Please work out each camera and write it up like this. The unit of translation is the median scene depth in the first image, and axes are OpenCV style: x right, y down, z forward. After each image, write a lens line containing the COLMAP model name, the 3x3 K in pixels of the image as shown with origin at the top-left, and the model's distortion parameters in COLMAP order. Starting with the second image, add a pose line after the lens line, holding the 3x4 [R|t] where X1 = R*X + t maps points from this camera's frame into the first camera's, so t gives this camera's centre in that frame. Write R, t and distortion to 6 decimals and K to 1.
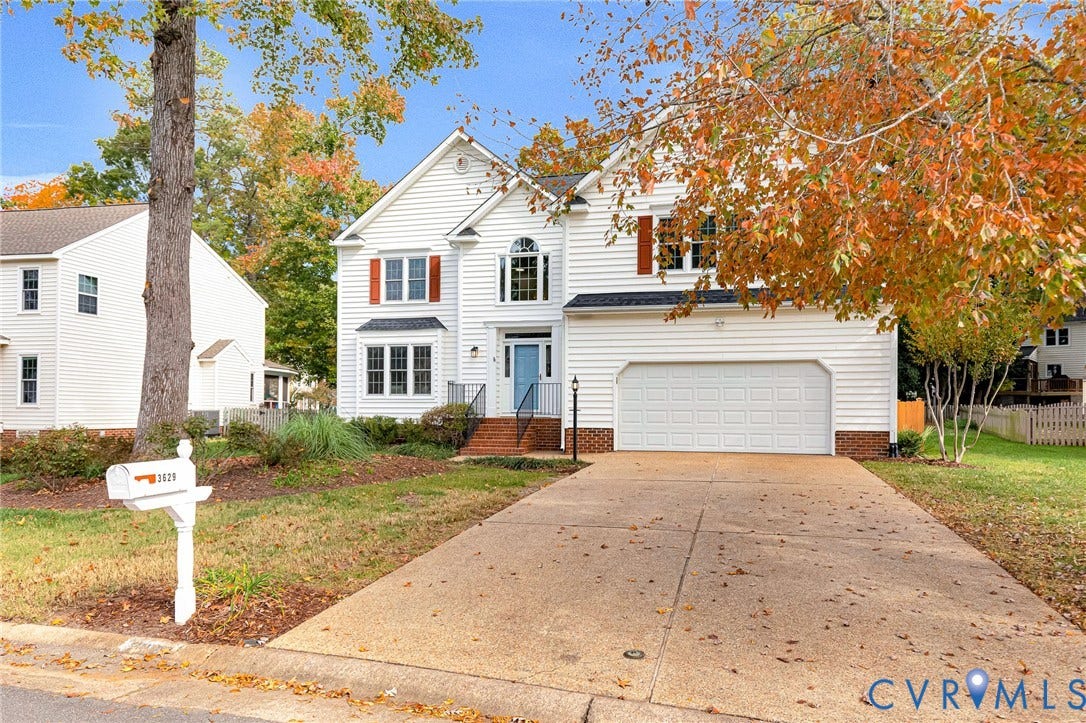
lens RADIAL K [[541.5, 0, 603.0], [0, 541.5, 394.5], [0, 0, 1]] dist [0.005311, 0.000058]
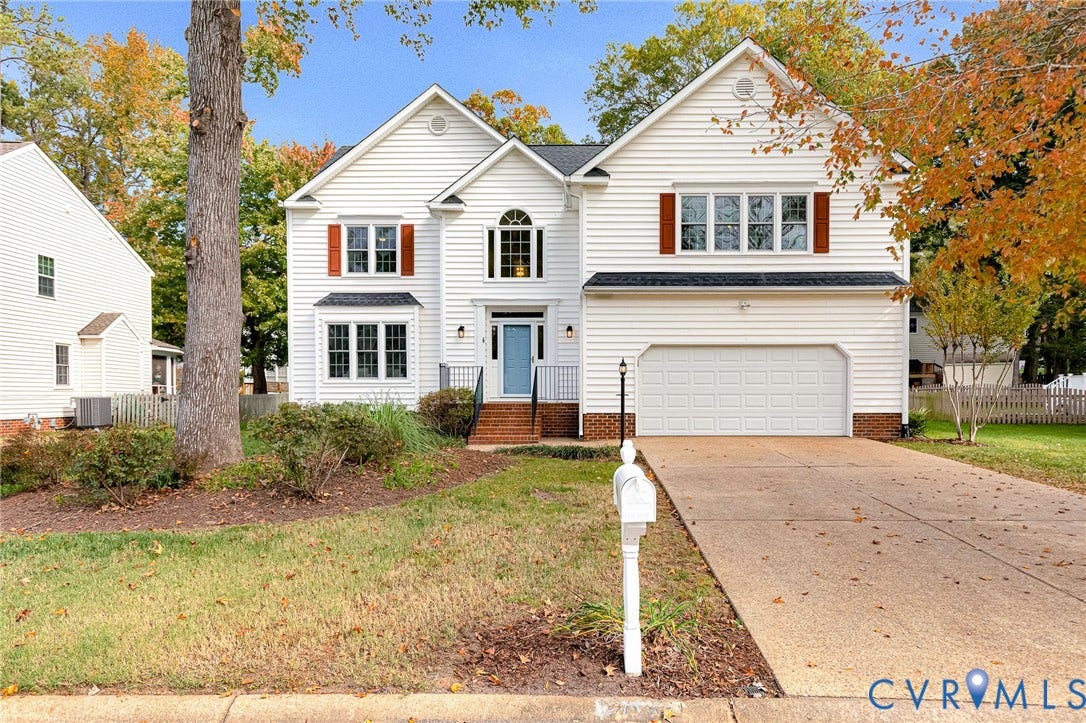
lens RADIAL K [[541.5, 0, 519.9], [0, 541.5, 388.3], [0, 0, 1]] dist [0.005311, 0.000058]
pose [[0.983835, -0.004266, 0.179025, -0.306295], [0.000458, 0.999773, 0.021310, -0.002190], [-0.179075, -0.020883, 0.983614, 0.076636]]
